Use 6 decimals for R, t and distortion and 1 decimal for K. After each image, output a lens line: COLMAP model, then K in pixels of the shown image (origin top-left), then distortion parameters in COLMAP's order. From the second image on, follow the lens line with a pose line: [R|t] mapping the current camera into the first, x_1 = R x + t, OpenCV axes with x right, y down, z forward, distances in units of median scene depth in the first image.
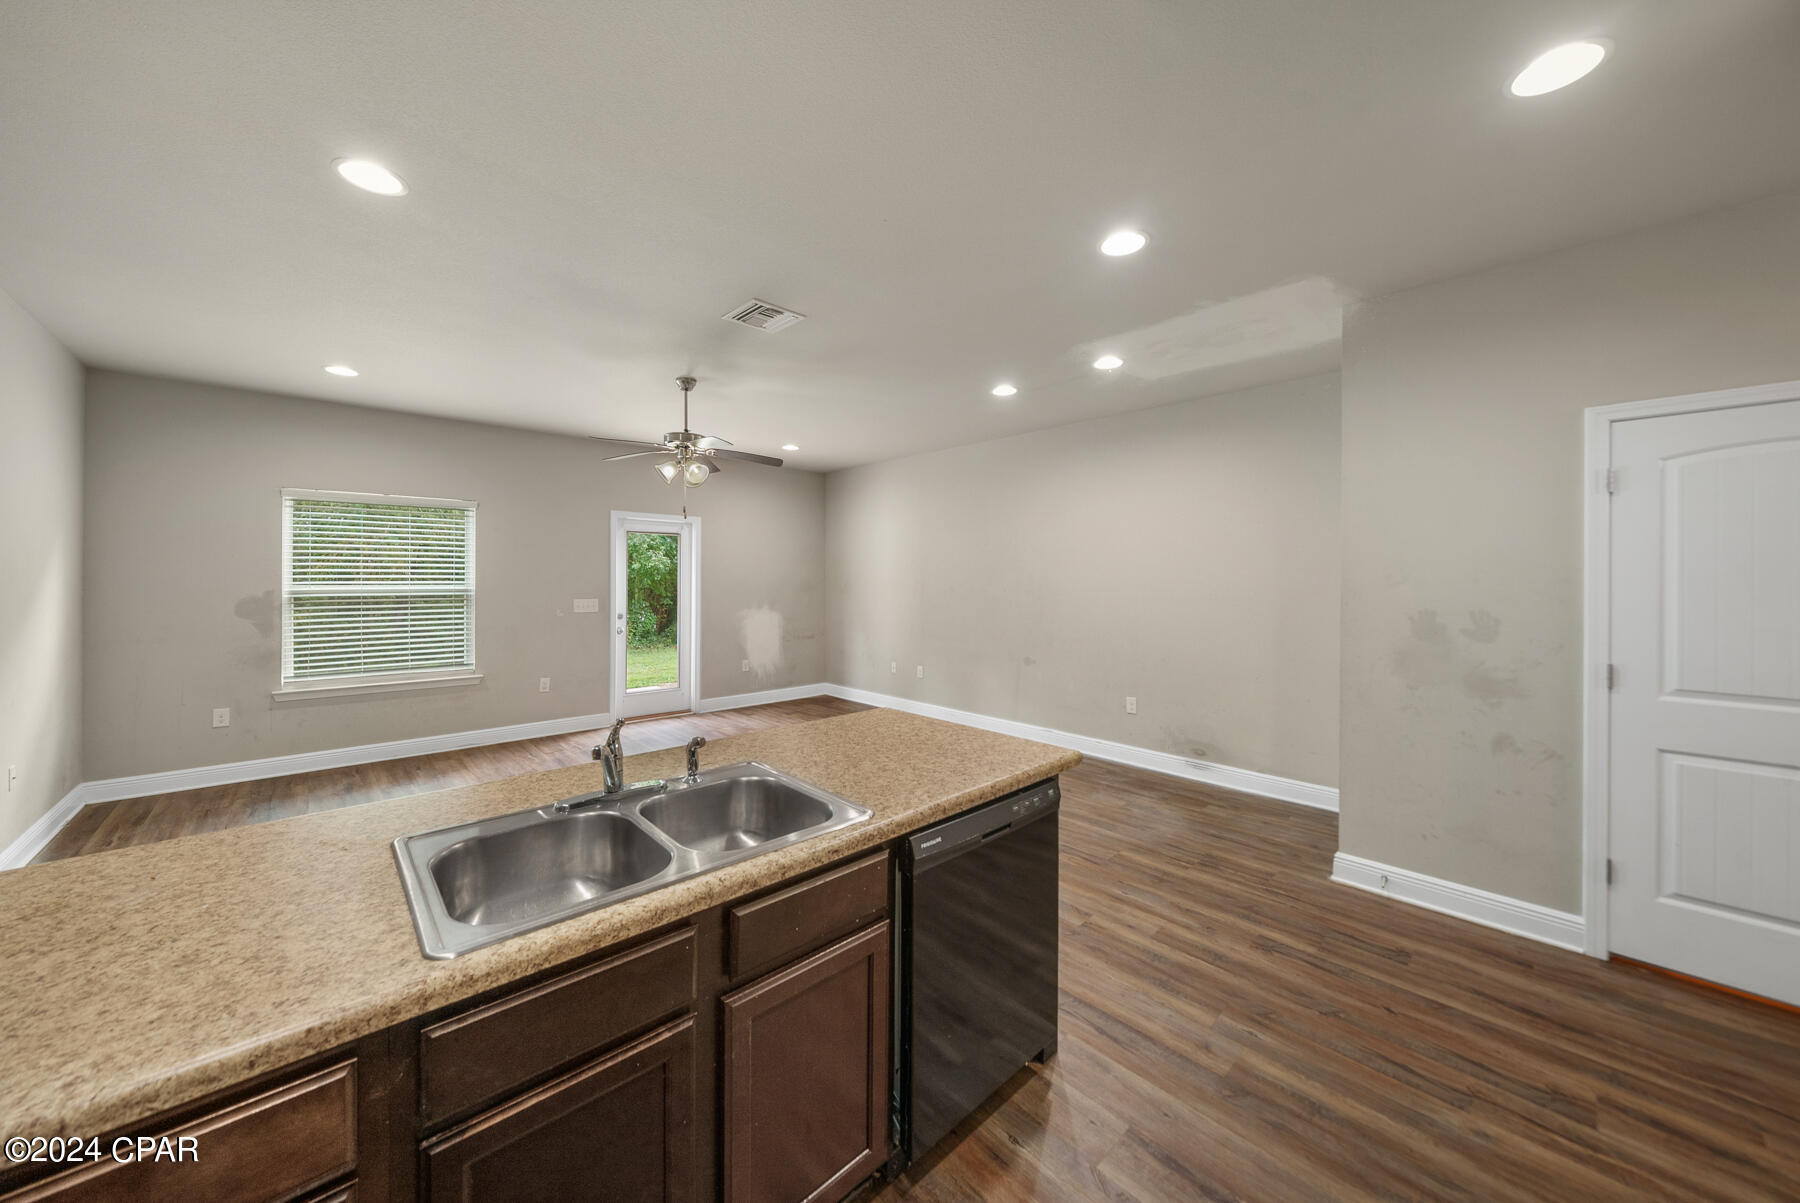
lens RADIAL K [[629.1, 0, 888.8], [0, 629.1, 563.4], [0, 0, 1]] dist [-0.008551, -0.000167]
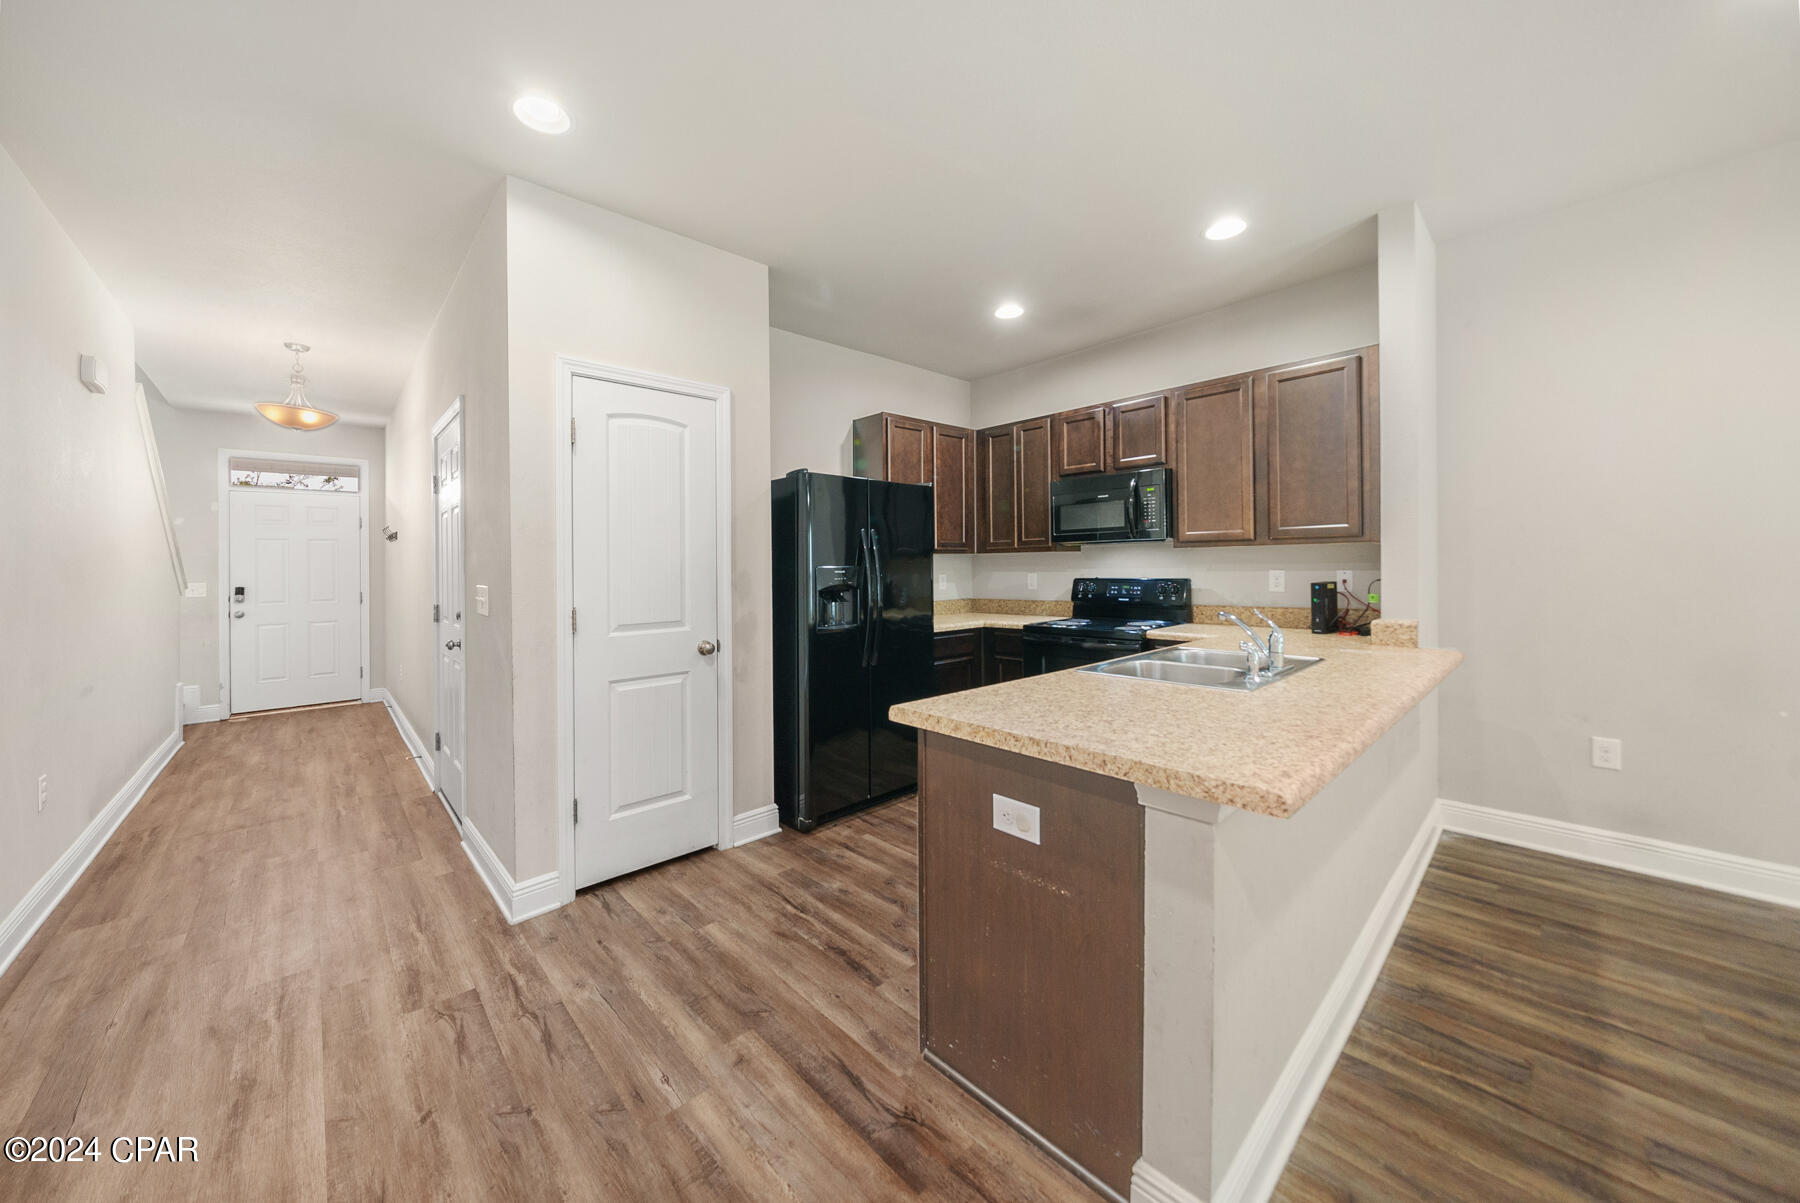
lens RADIAL K [[629.1, 0, 888.8], [0, 629.1, 563.4], [0, 0, 1]] dist [-0.008551, -0.000167]
pose [[-0.999921, 0.011691, 0.004521, 0.178593], [0.011575, 0.999626, -0.024777, 0.077397], [-0.004809, -0.024723, -0.999683, 1.117093]]
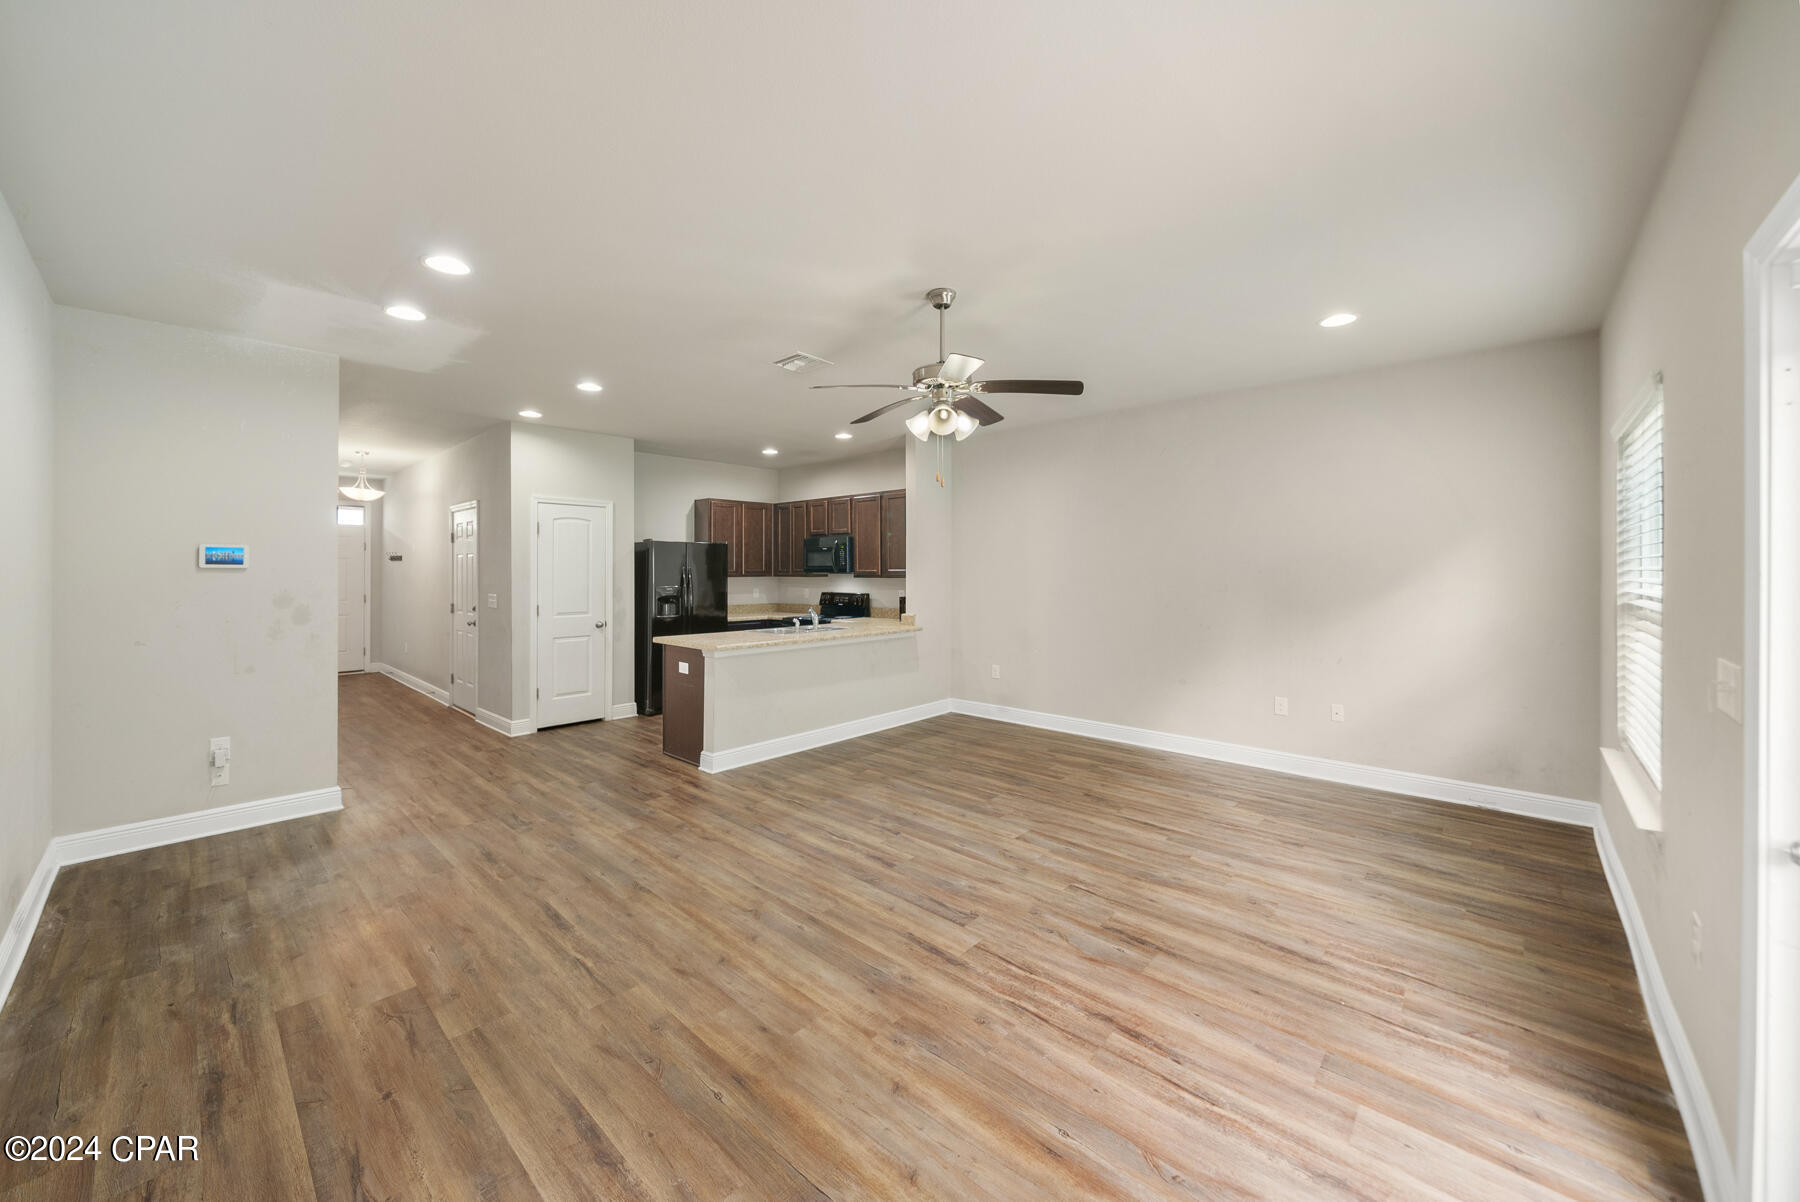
lens RADIAL K [[660.5, 0, 879.8], [0, 660.5, 572.1], [0, 0, 1]] dist [0.000137, -0.000086]
pose [[-0.997898, -0.000173, -0.064803, -0.269145], [0.001028, 0.999828, -0.018496, 0.050933], [0.064795, -0.018524, -0.997727, 2.263469]]
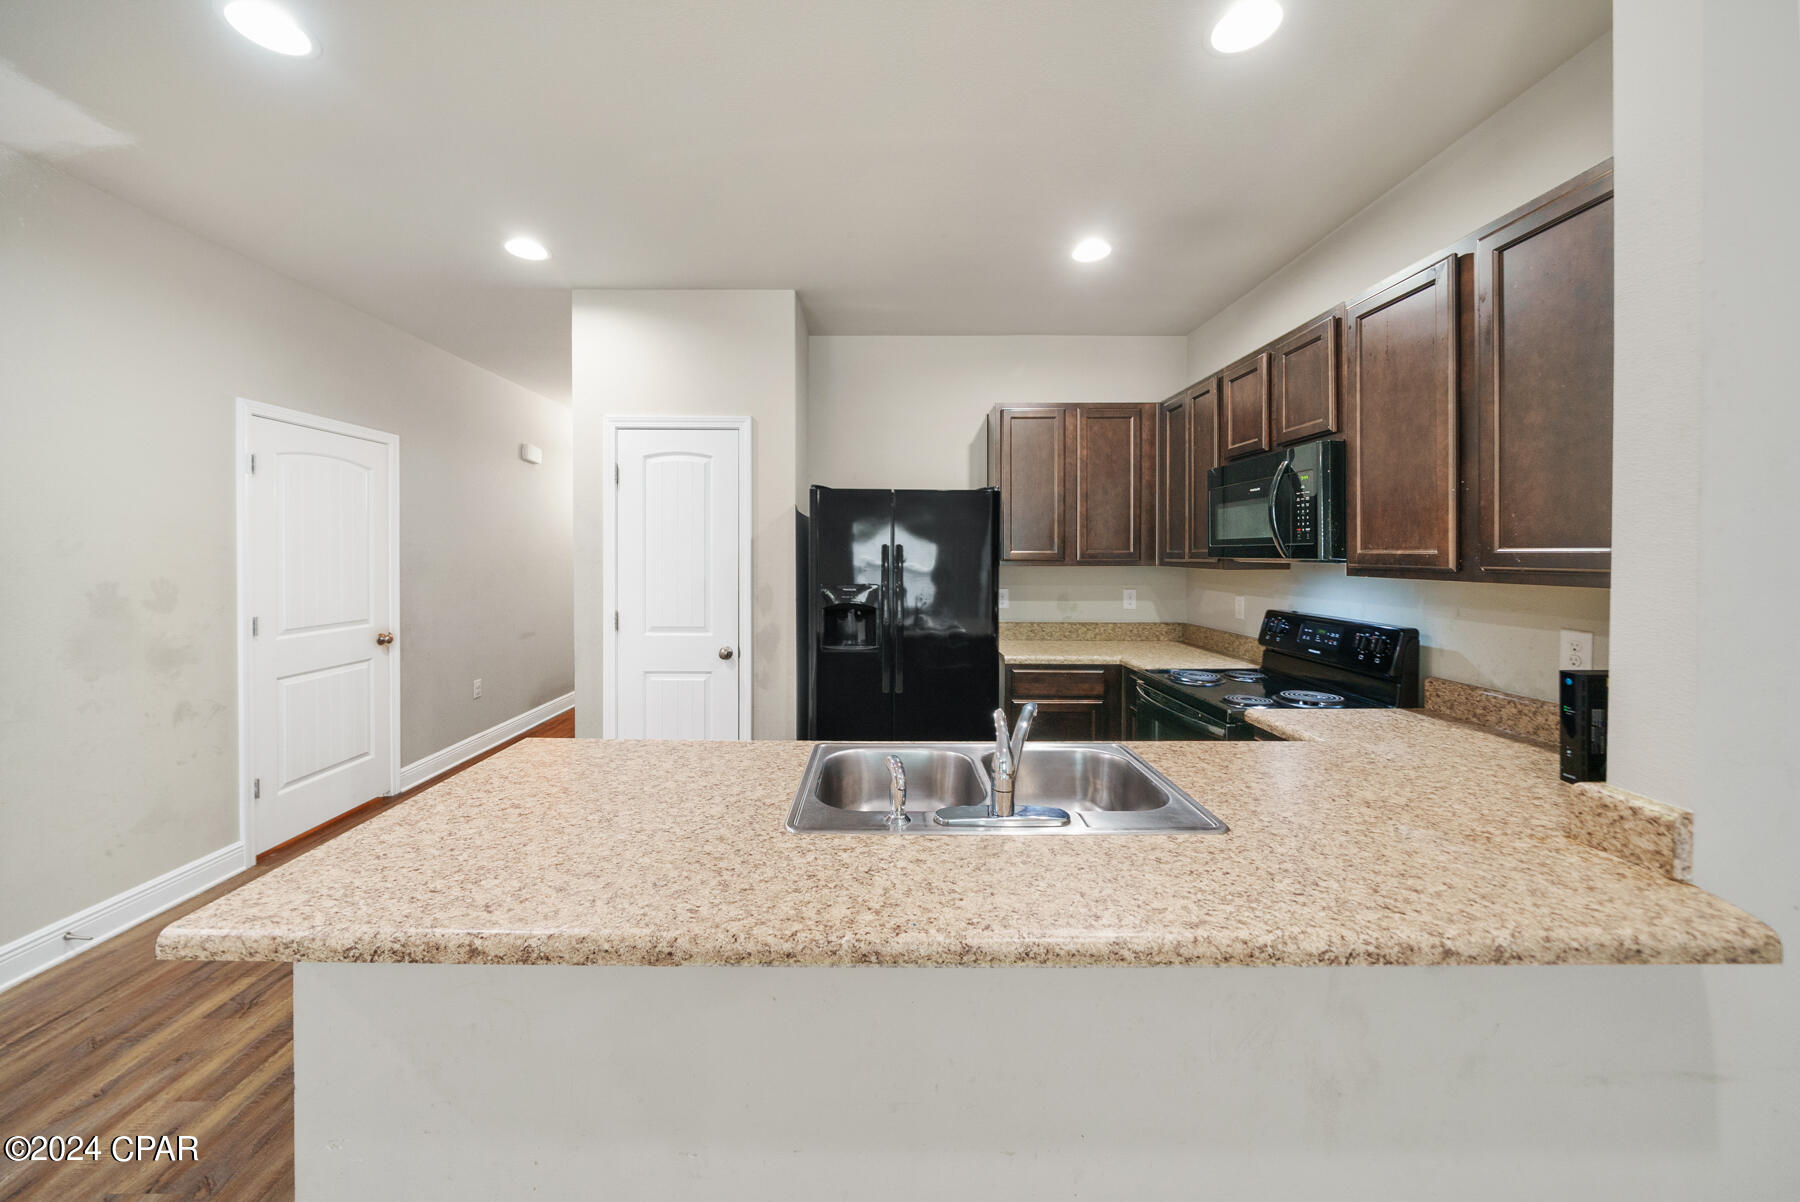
lens RADIAL K [[629.1, 0, 888.8], [0, 629.1, 562.9], [0, 0, 1]] dist [-0.008551, -0.000167]
pose [[-0.744155, -0.015451, 0.667828, -0.406763], [-0.019904, 0.999801, 0.000953, 0.023539], [-0.667710, -0.012583, -0.744315, 0.801518]]
